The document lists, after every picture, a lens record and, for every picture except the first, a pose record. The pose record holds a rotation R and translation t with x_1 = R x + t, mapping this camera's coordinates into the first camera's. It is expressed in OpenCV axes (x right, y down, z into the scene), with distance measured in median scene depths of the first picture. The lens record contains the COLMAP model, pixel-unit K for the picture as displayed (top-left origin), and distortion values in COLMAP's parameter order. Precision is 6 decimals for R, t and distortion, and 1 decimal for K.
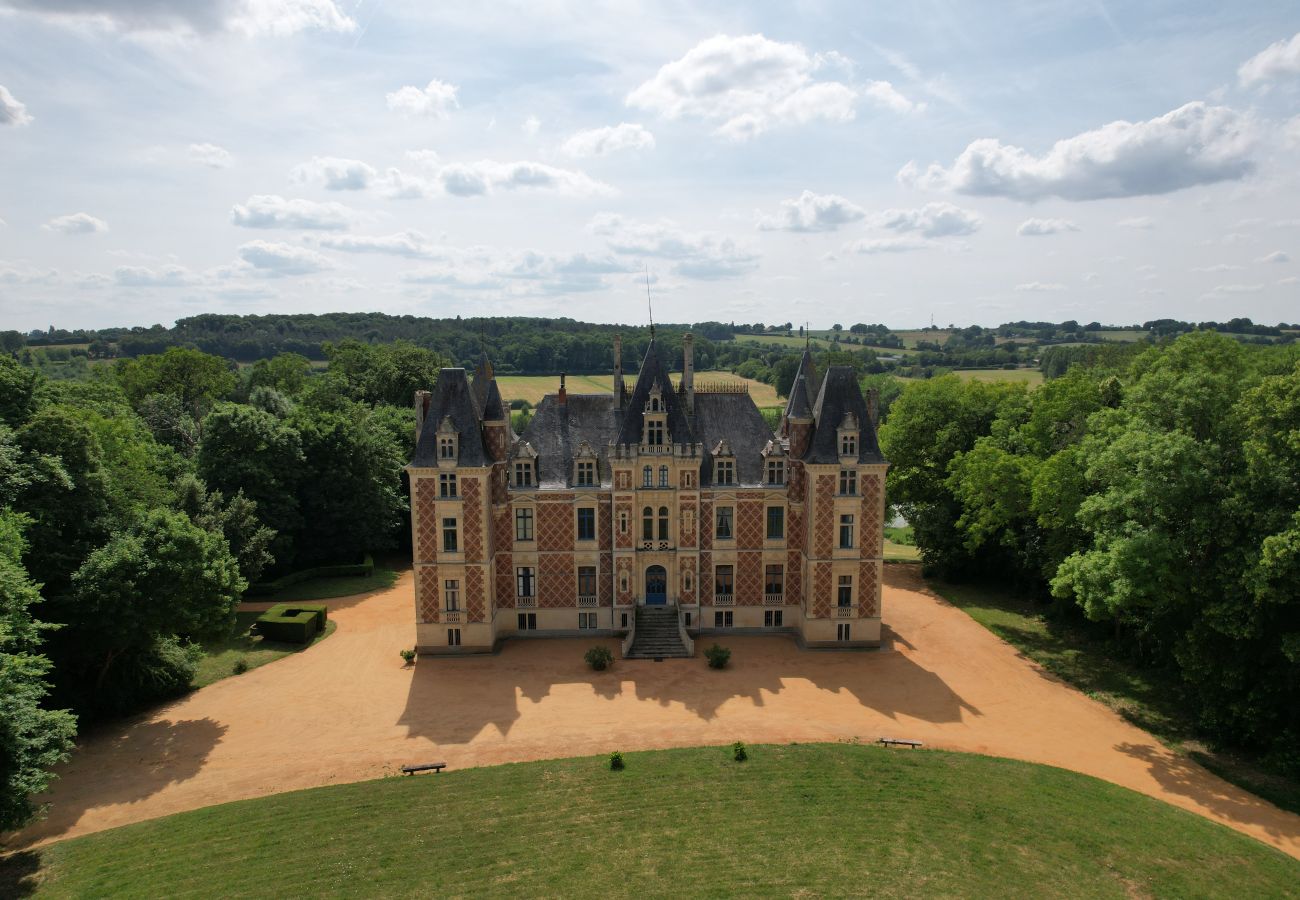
lens RADIAL K [[859.6, 0, 652.9], [0, 859.6, 454.2], [0, 0, 1]] dist [-0.065181, 0.058047]
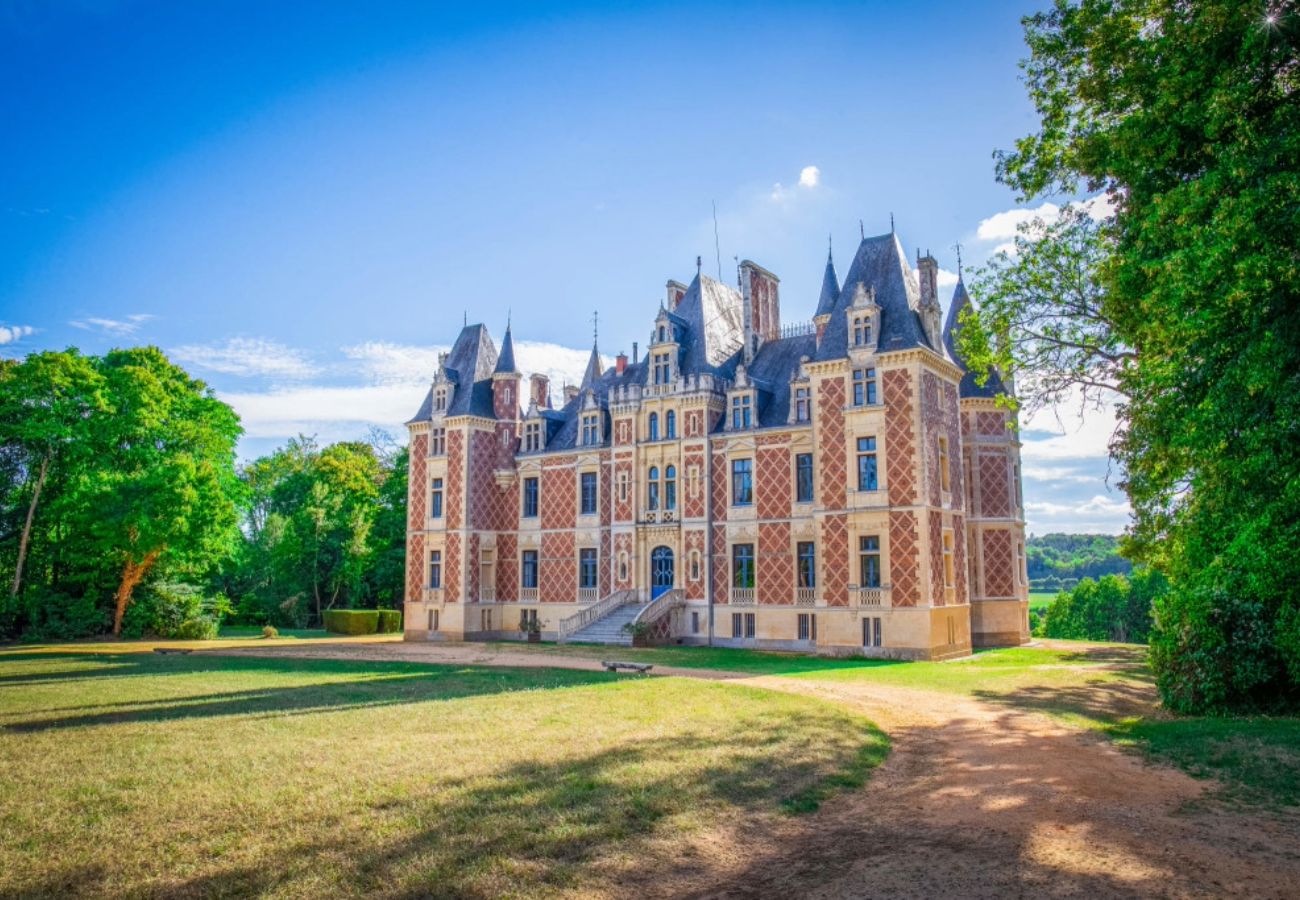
lens RADIAL K [[949.0, 0, 650.0], [0, 949.0, 450.0], [0, 0, 1]] dist [-0.126637, 0.083612]
pose [[0.803316, -0.081617, -0.589934, 0.487816], [-0.078648, 0.967351, -0.240928, 0.249898], [0.590337, 0.239938, 0.770669, 0.353269]]
